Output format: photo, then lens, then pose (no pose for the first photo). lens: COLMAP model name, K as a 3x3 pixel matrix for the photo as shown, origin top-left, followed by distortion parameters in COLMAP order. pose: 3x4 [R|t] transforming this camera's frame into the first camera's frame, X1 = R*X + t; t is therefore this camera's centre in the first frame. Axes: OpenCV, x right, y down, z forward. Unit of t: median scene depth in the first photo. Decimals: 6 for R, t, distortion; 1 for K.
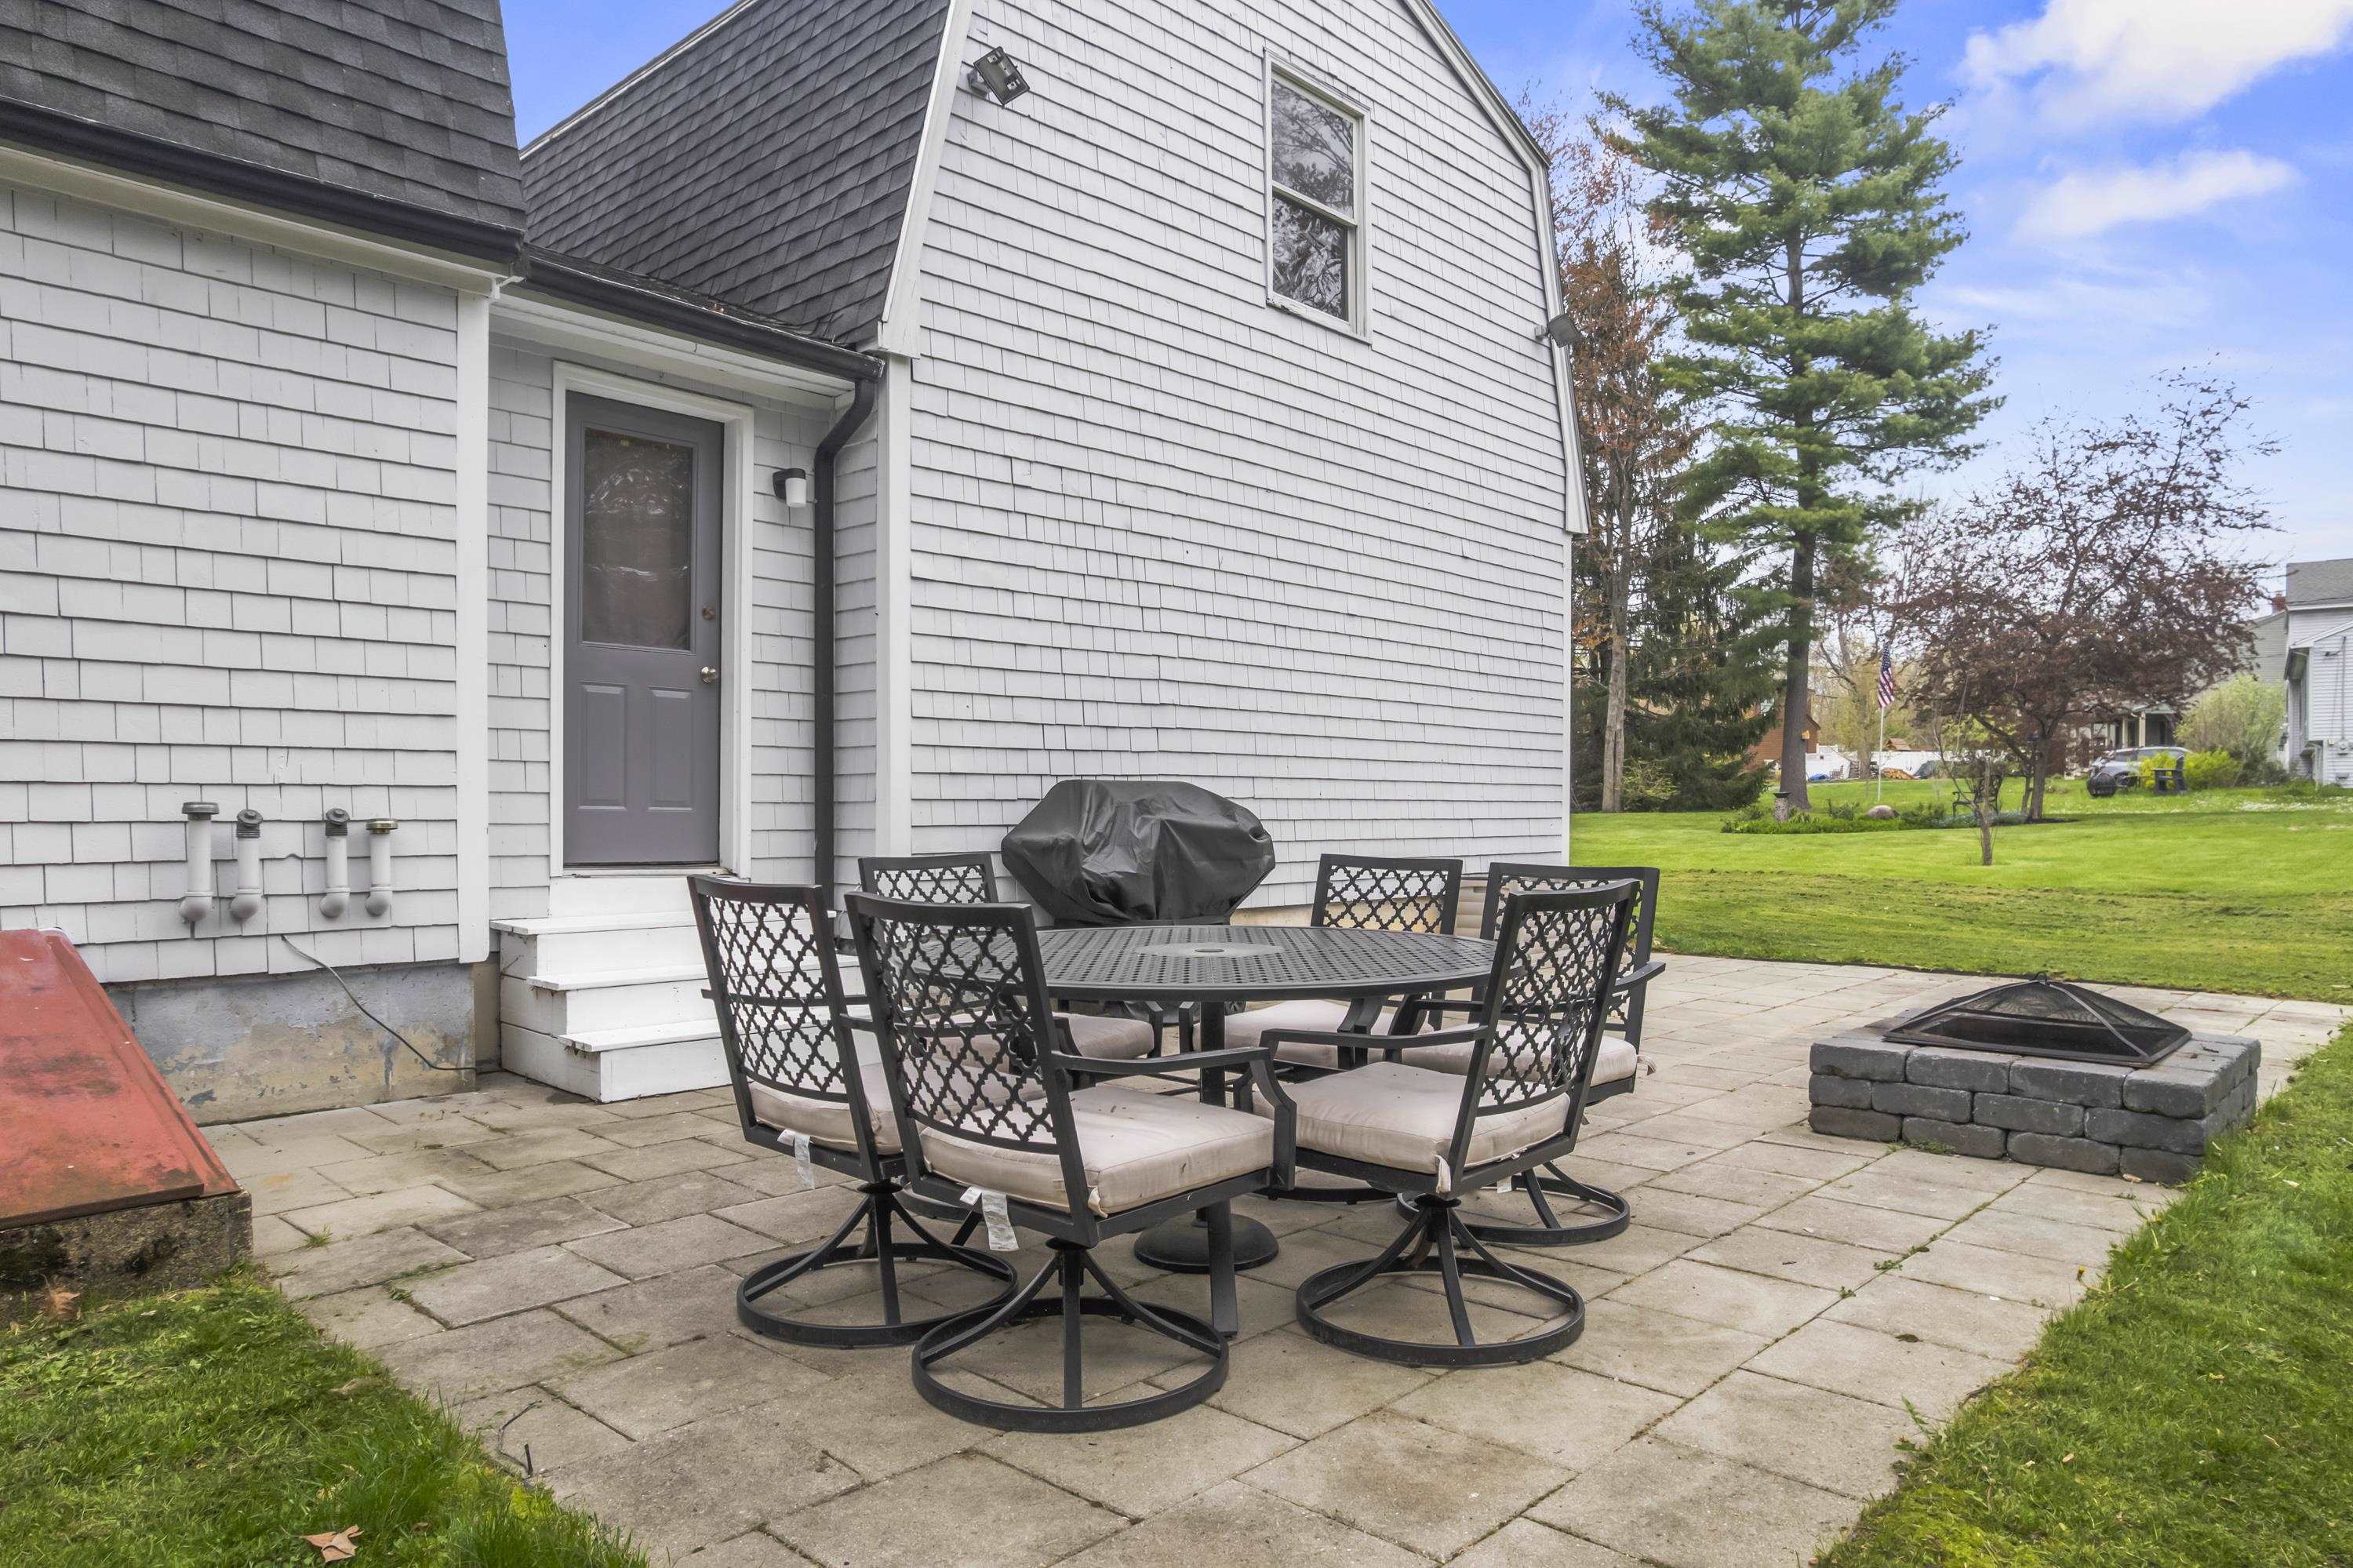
lens RADIAL K [[1508.3, 0, 1180.6], [0, 1508.3, 824.9], [0, 0, 1]] dist [-0.037864, 0.019608]
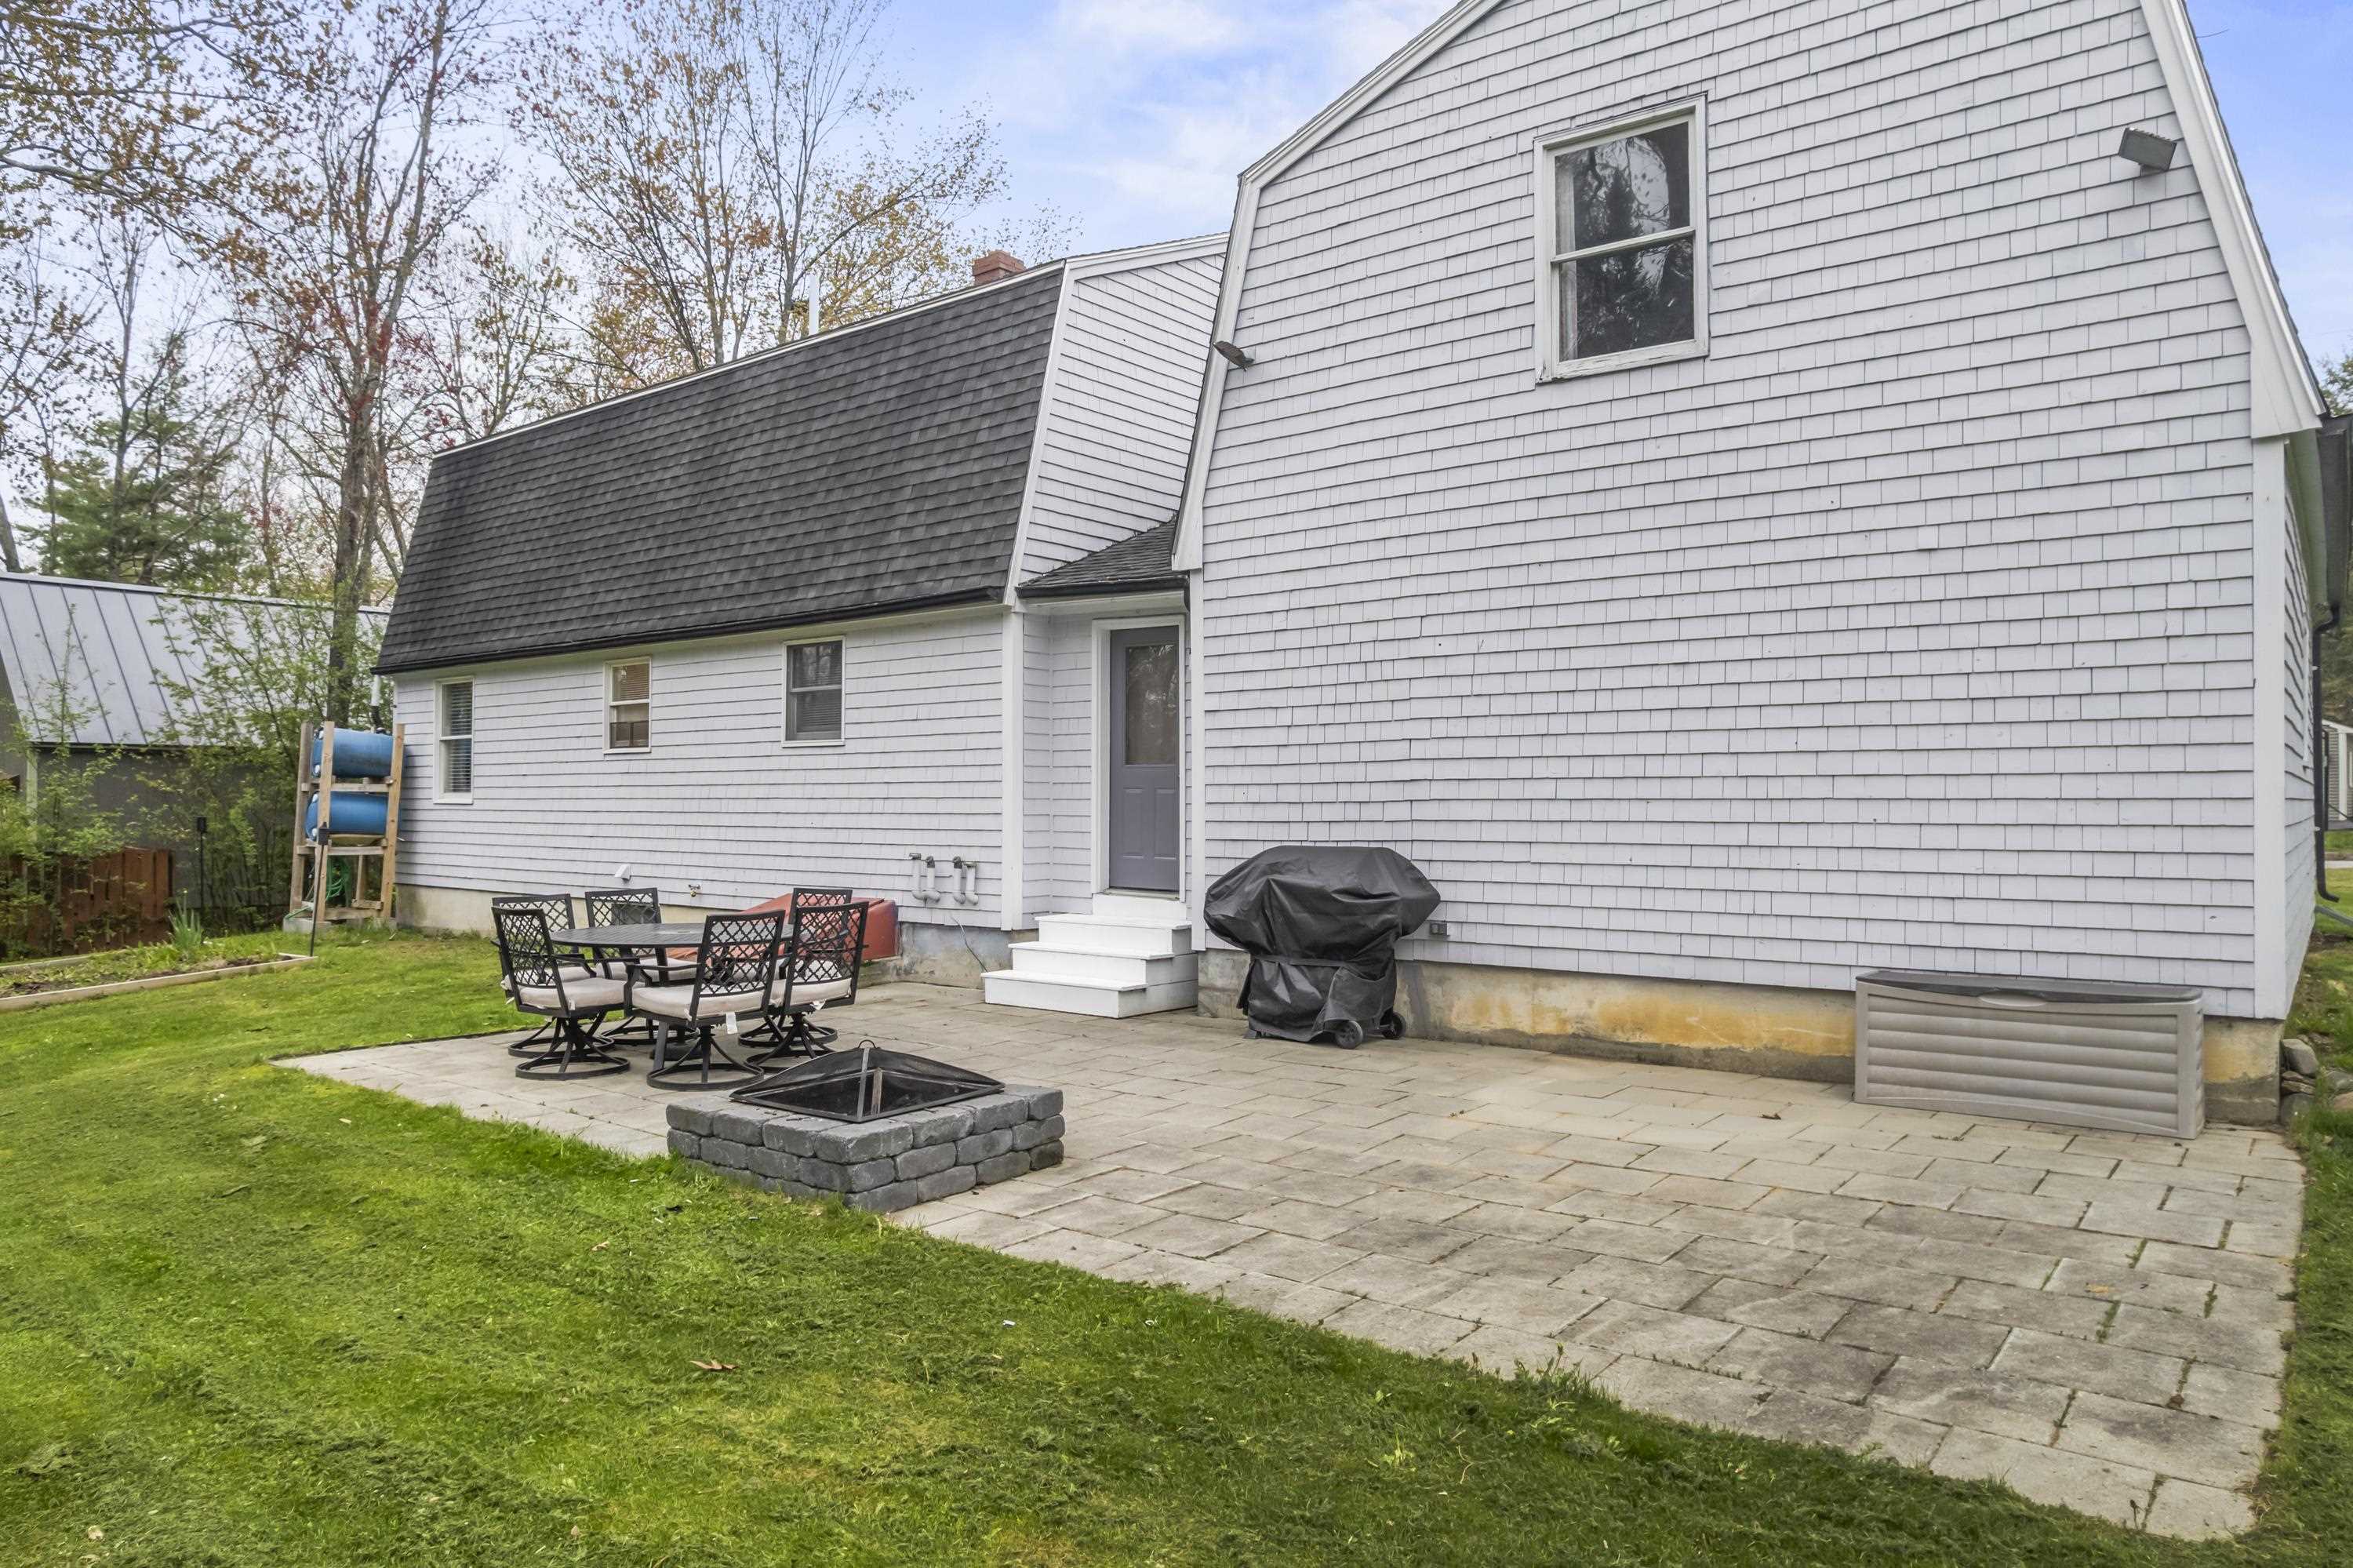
lens RADIAL K [[1508.3, 0, 1178.9], [0, 1508.3, 800.5], [0, 0, 1]] dist [-0.037864, 0.019608]
pose [[0.094518, -0.008371, -0.995488, 1.311017], [-0.014375, 0.999849, -0.009772, -0.058073], [0.995419, 0.015233, 0.094384, 0.818844]]
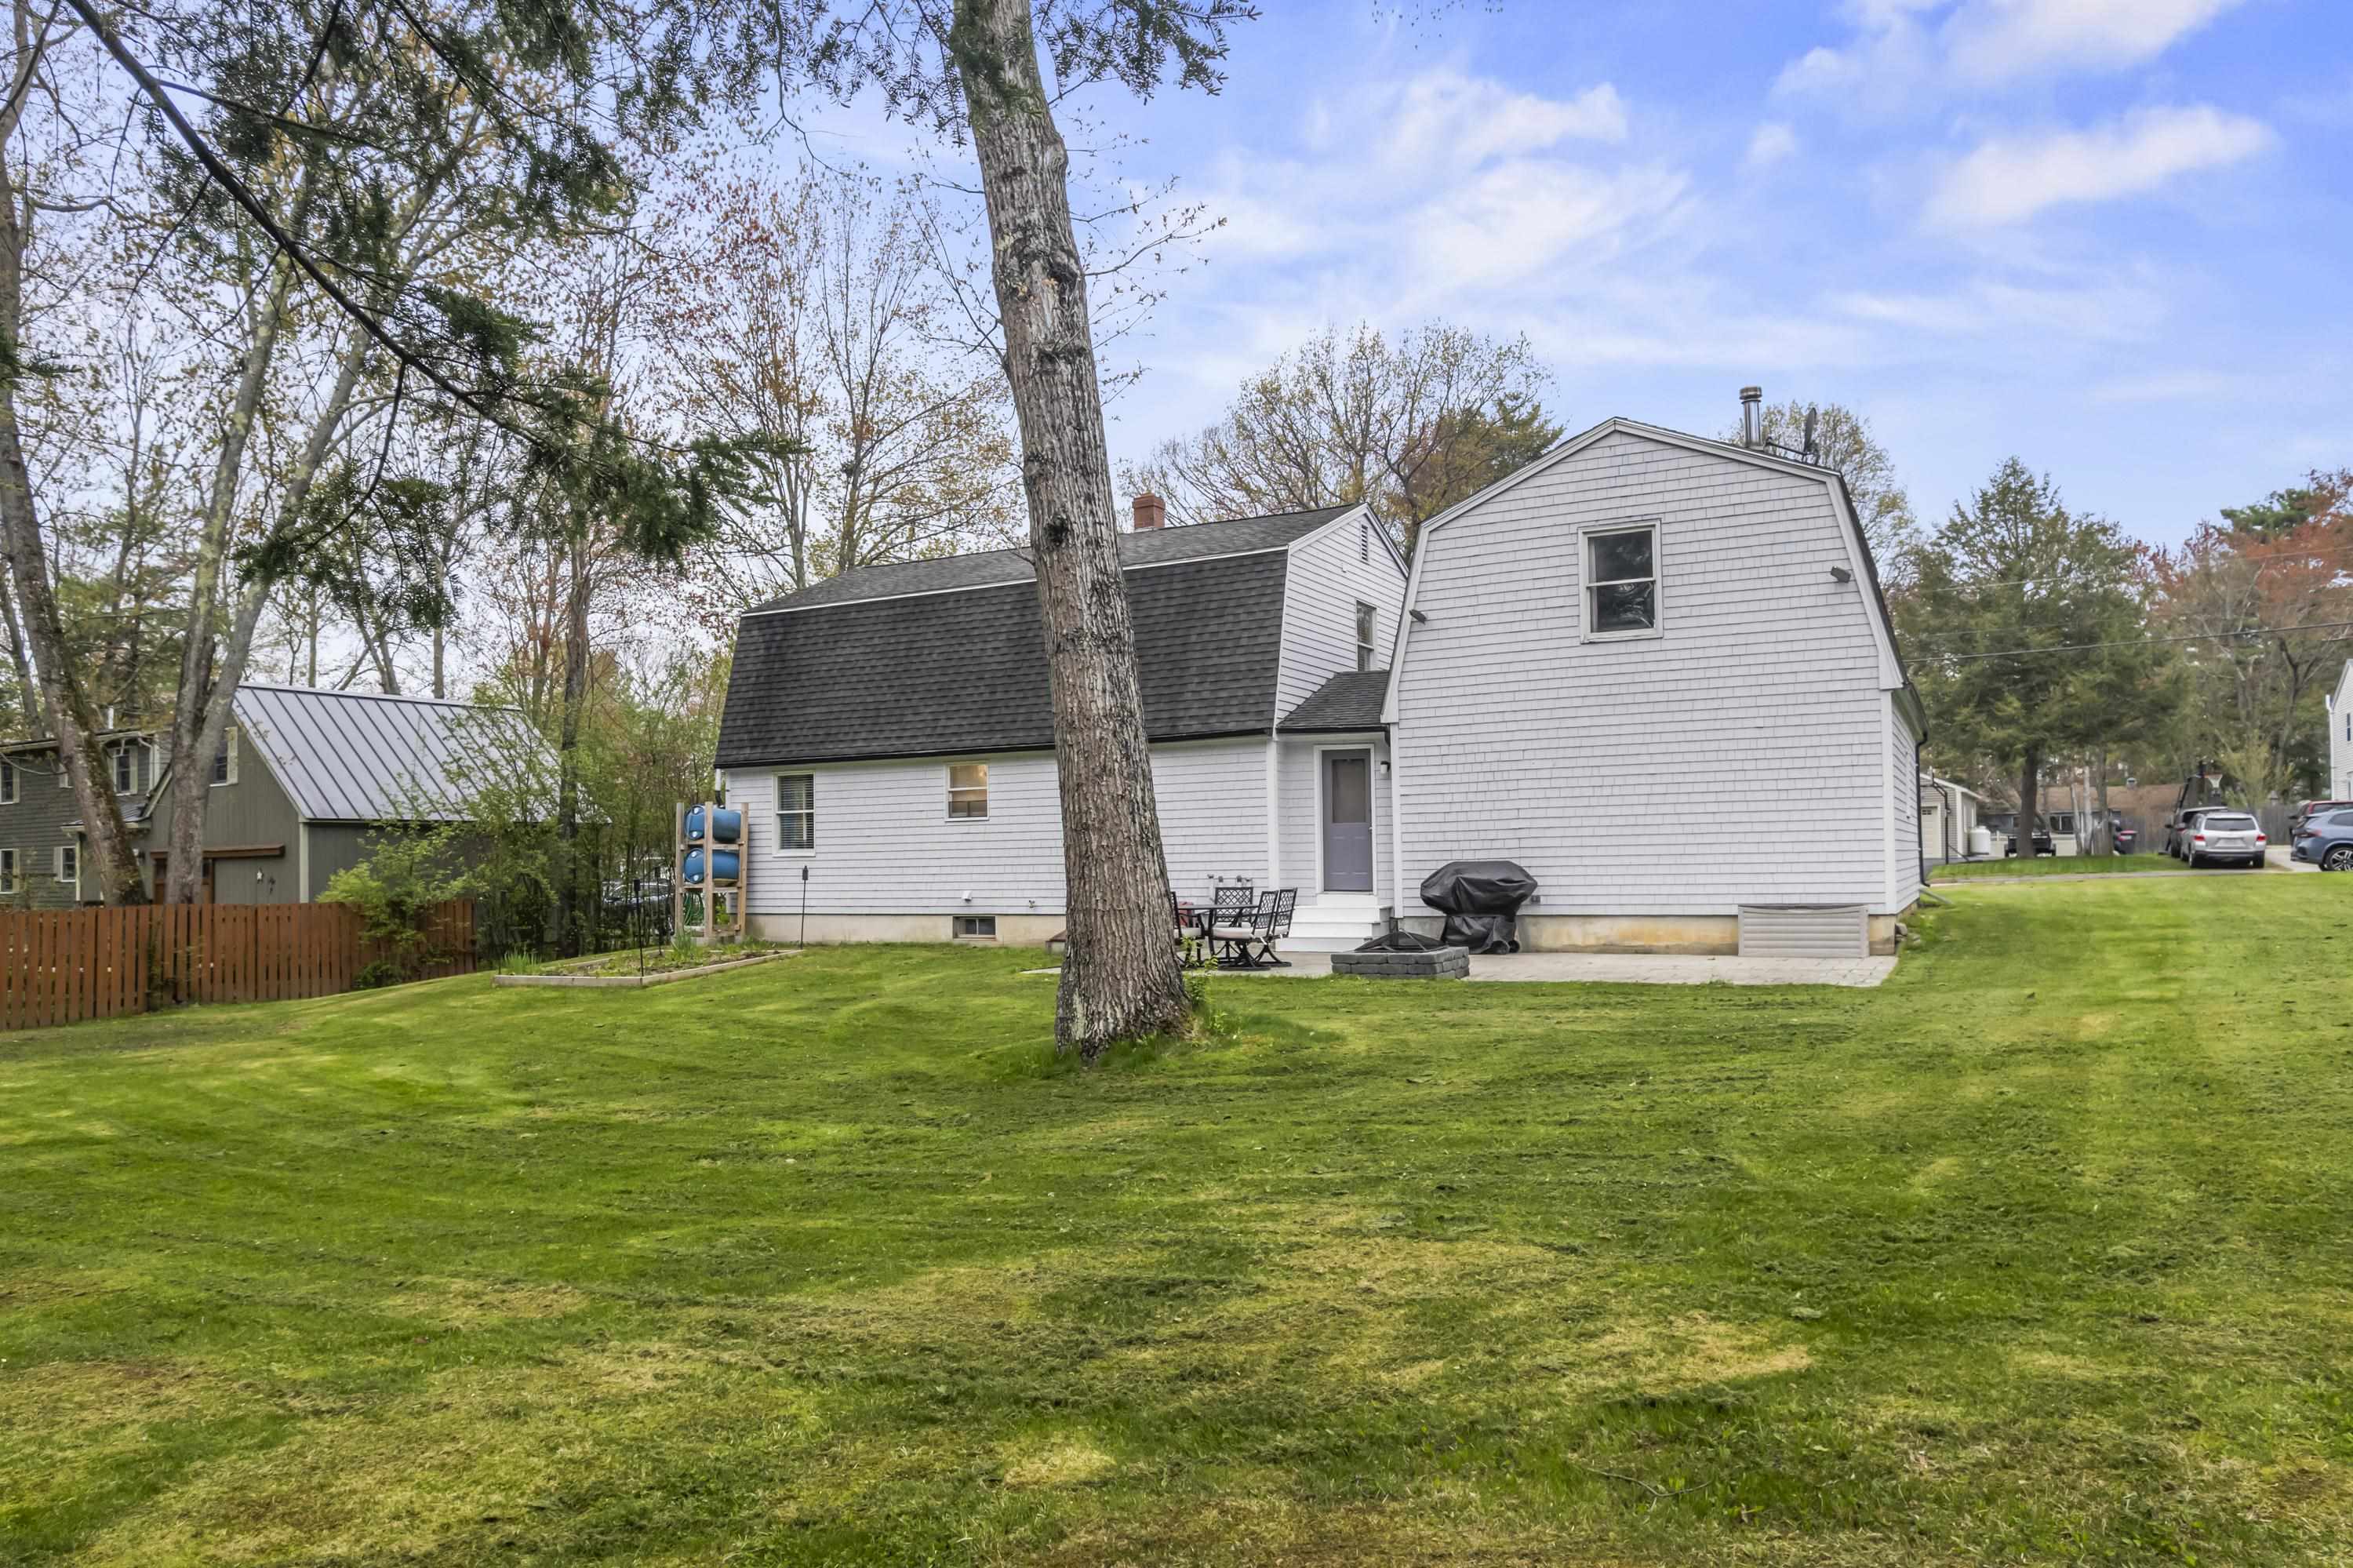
lens RADIAL K [[1508.3, 0, 1183.8], [0, 1508.3, 857.3], [0, 0, 1]] dist [-0.037864, 0.019608]
pose [[0.264052, -0.013419, -0.964415, 2.530512], [0.006040, 0.999907, -0.012259, -0.007779], [0.964490, -0.002588, 0.264108, -0.193672]]
